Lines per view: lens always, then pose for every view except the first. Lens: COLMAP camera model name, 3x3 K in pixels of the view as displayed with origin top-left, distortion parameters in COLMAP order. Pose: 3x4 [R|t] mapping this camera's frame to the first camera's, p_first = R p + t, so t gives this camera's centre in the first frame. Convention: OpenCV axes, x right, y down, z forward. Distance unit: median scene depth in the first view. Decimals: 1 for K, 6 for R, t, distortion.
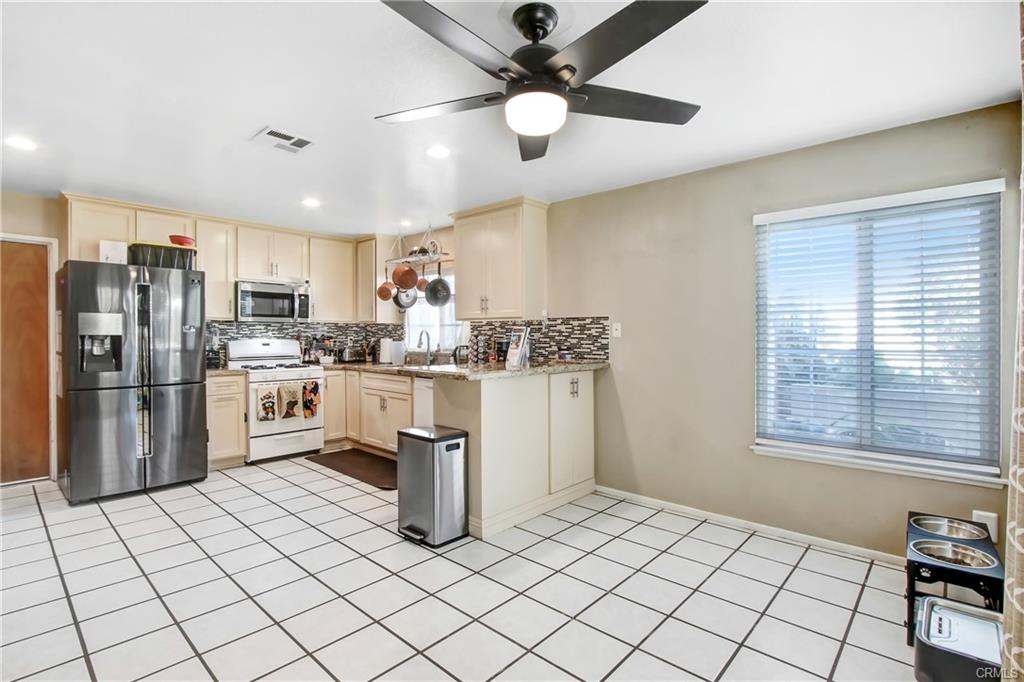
lens RADIAL K [[485.8, 0, 512.0], [0, 485.8, 341.0], [0, 0, 1]] dist [-0.001771, -0.000117]
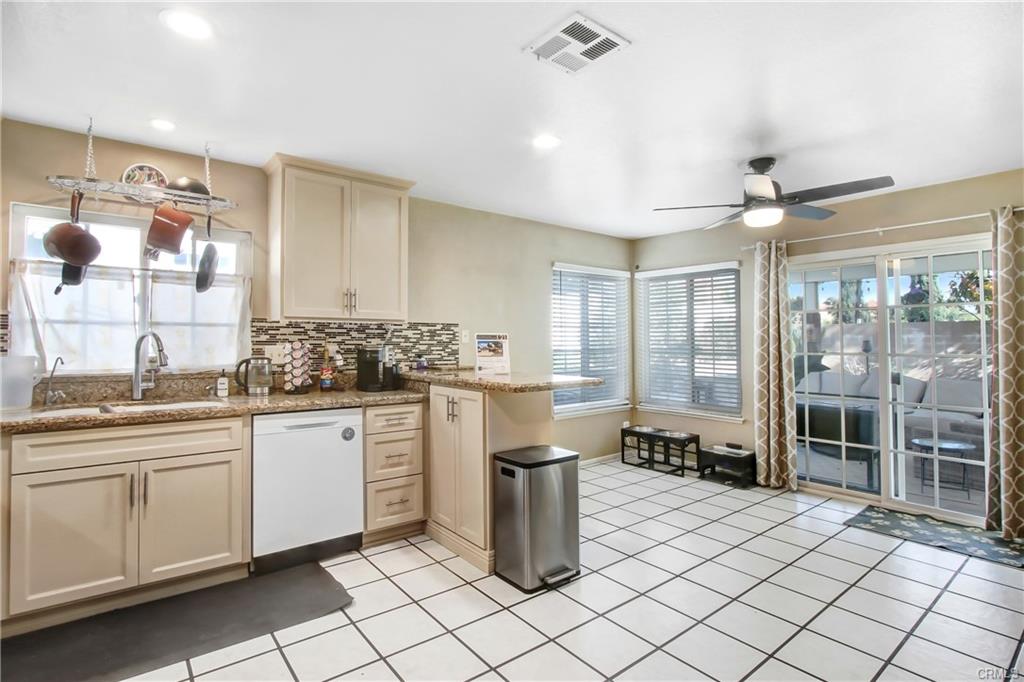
lens RADIAL K [[488.9, 0, 468.8], [0, 488.9, 324.8], [0, 0, 1]] dist [-0.001414, -0.000155]
pose [[0.210167, 0.028919, 0.977238, -0.665190], [0.009647, 0.999452, -0.031651, -0.011027], [-0.977618, 0.016080, 0.209773, 0.592858]]
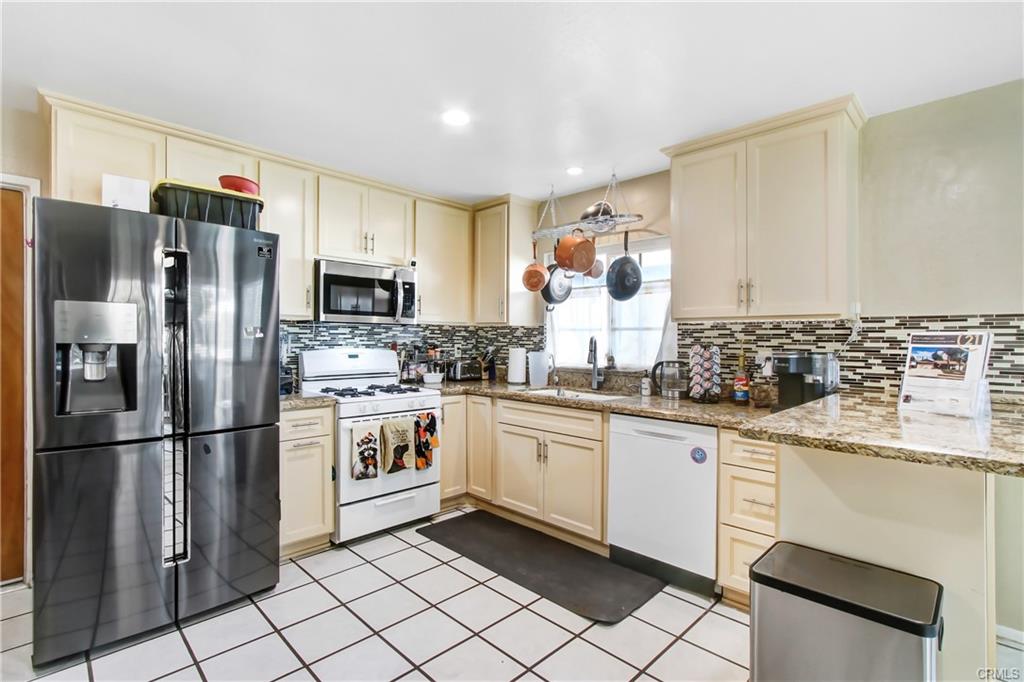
lens RADIAL K [[485.7, 0, 525.0], [0, 485.7, 344.7], [0, 0, 1]] dist [-0.010592, -0.000173]
pose [[0.999660, 0.005535, -0.025493, -0.273563], [-0.005622, 0.999979, -0.003363, -0.008773], [0.025474, 0.003505, 0.999669, 0.361965]]
